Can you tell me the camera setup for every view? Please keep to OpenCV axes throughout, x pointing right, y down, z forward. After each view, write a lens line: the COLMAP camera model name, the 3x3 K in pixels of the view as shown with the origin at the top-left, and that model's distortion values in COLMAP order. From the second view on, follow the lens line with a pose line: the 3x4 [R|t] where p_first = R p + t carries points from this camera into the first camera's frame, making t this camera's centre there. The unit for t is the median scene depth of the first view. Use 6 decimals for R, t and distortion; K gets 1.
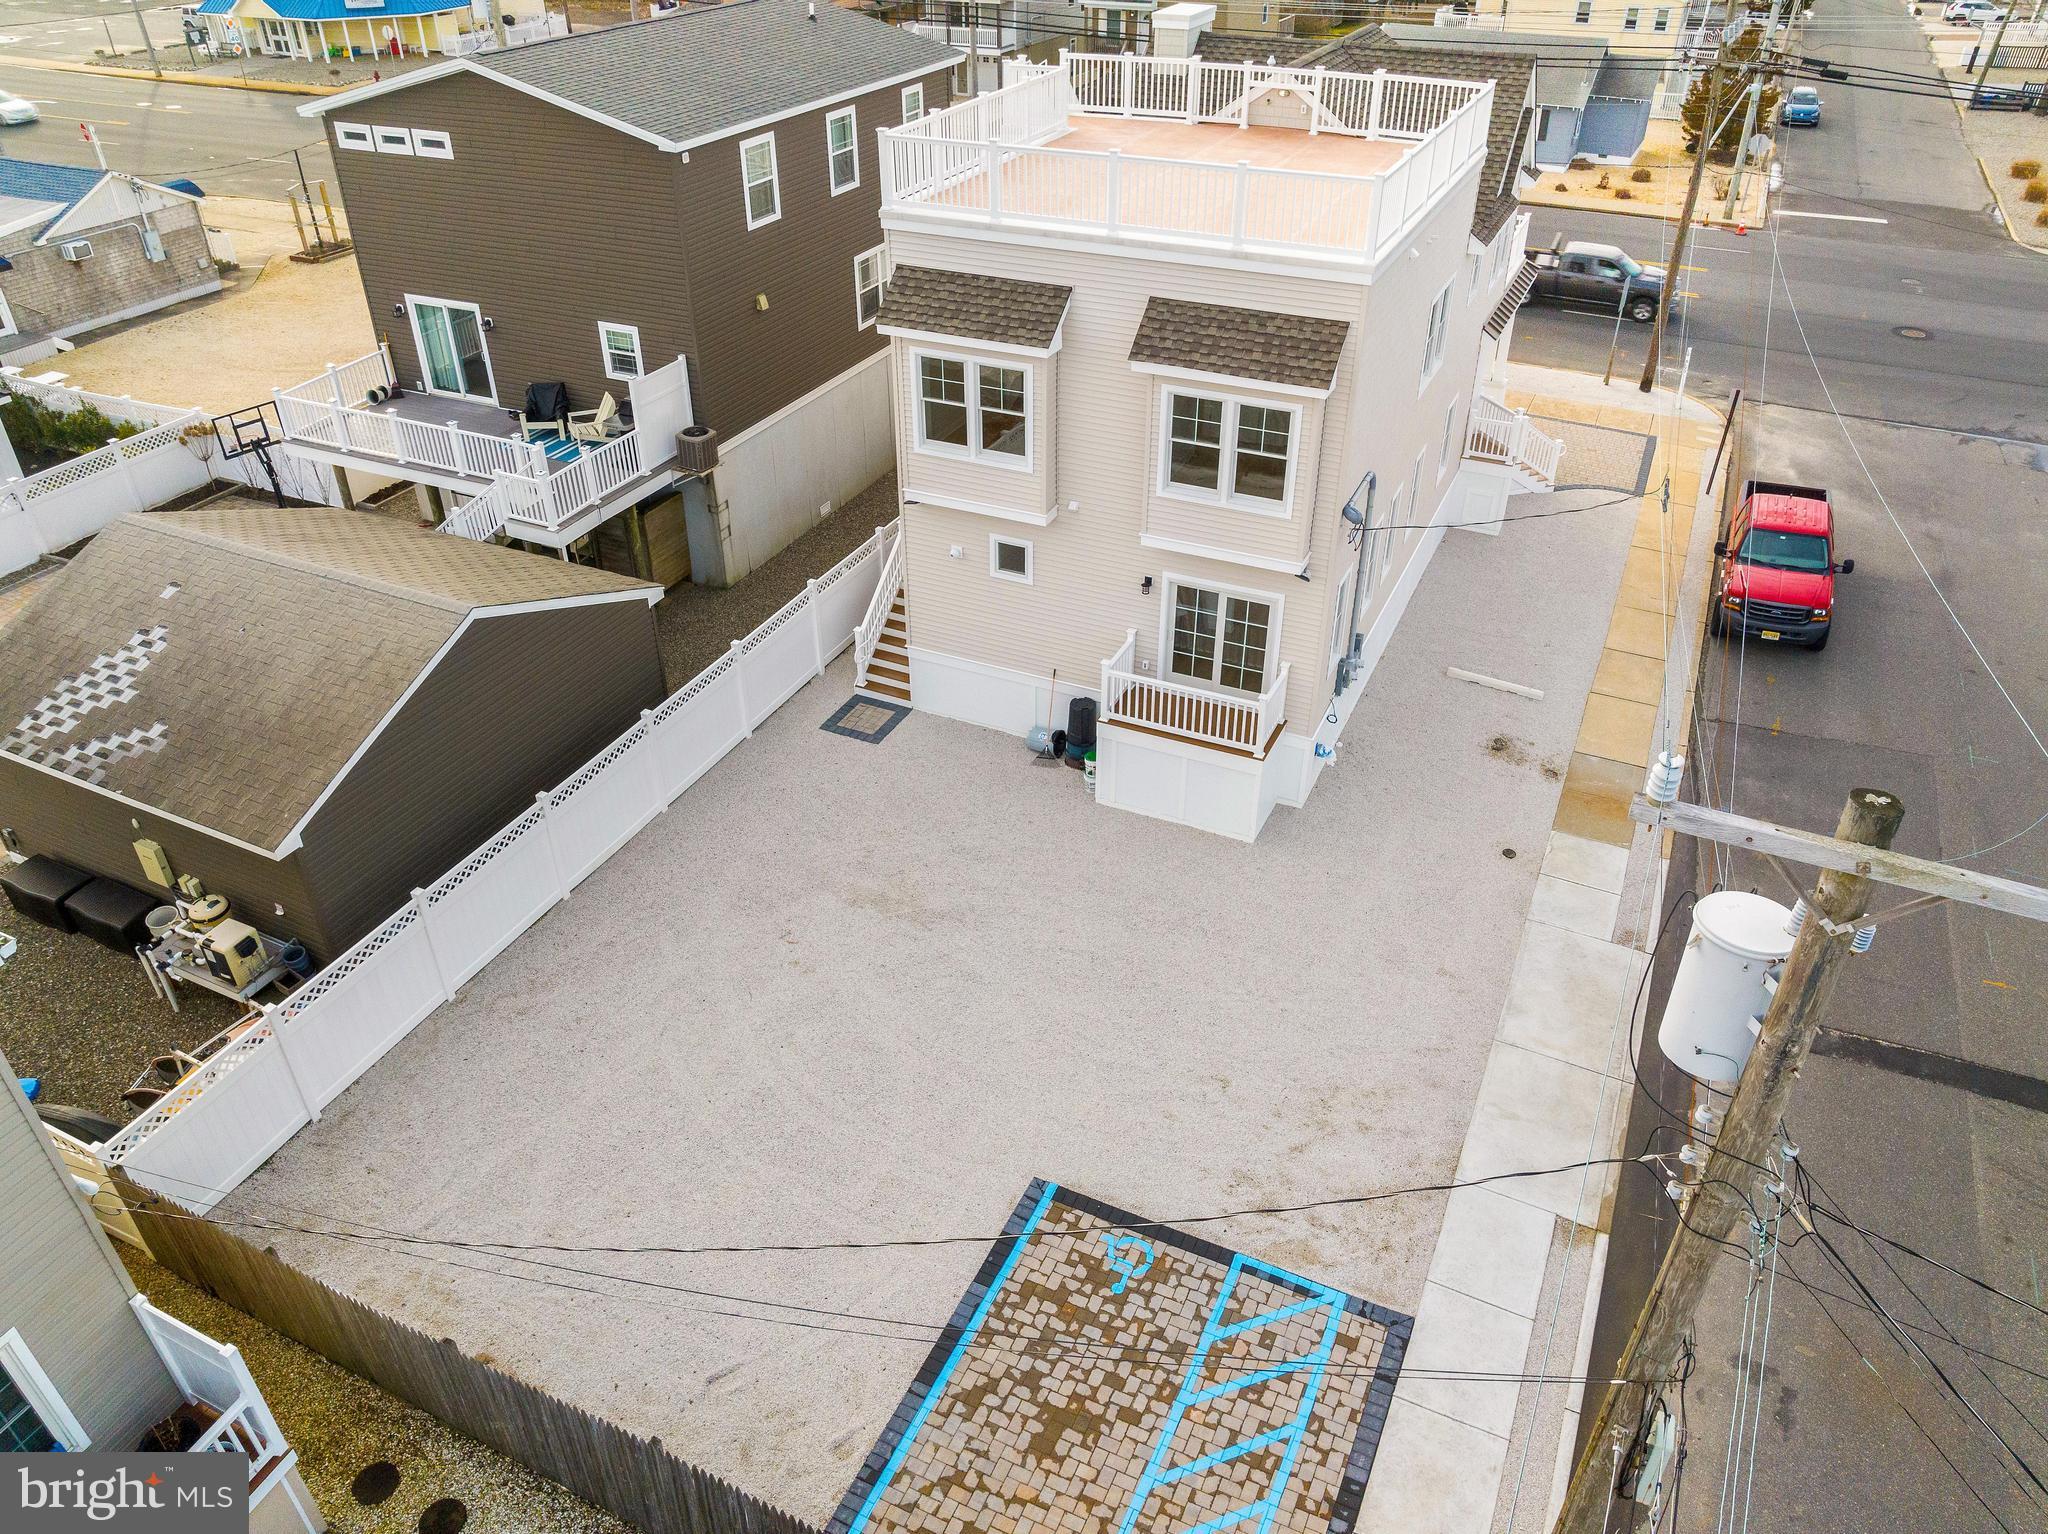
lens RADIAL K [[1428.2, 0, 1009.6], [0, 1428.2, 766.0], [0, 0, 1]] dist [-0.037876, 0.021729]
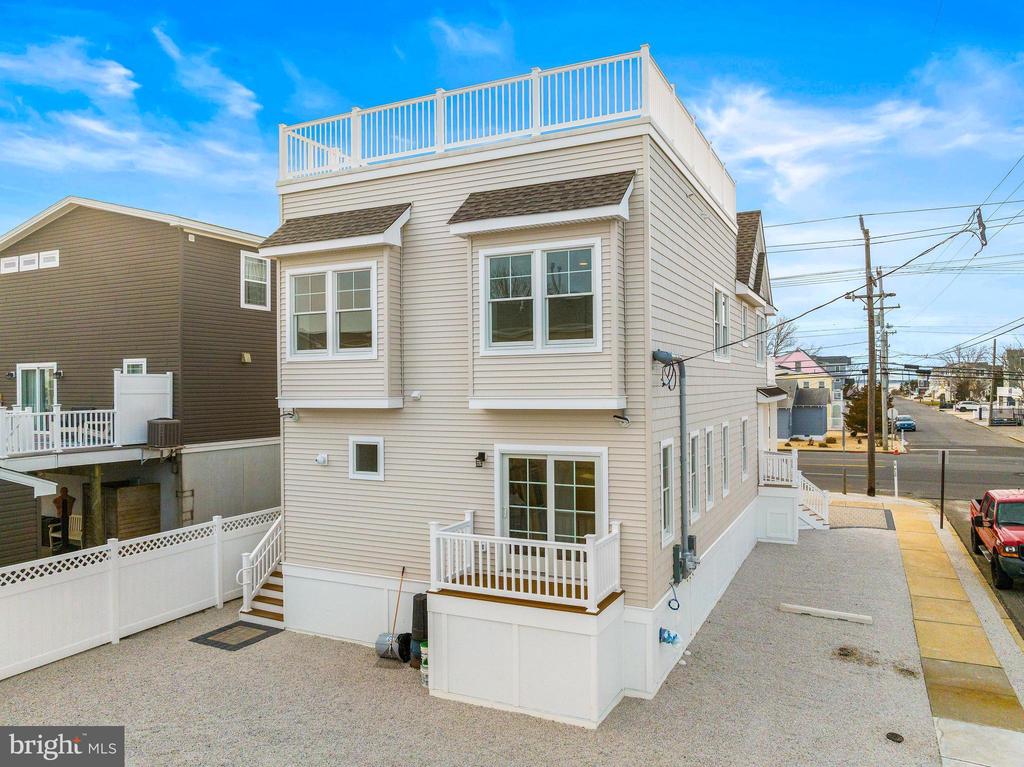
lens RADIAL K [[714.1, 0, 517.4], [0, 714.1, 399.7], [0, 0, 1]] dist [-0.037876, 0.021729]
pose [[0.999975, 0.002861, -0.006469, 0.123088], [-0.005996, 0.827988, -0.560714, 0.128587], [0.003752, 0.560739, 0.827984, 0.520747]]
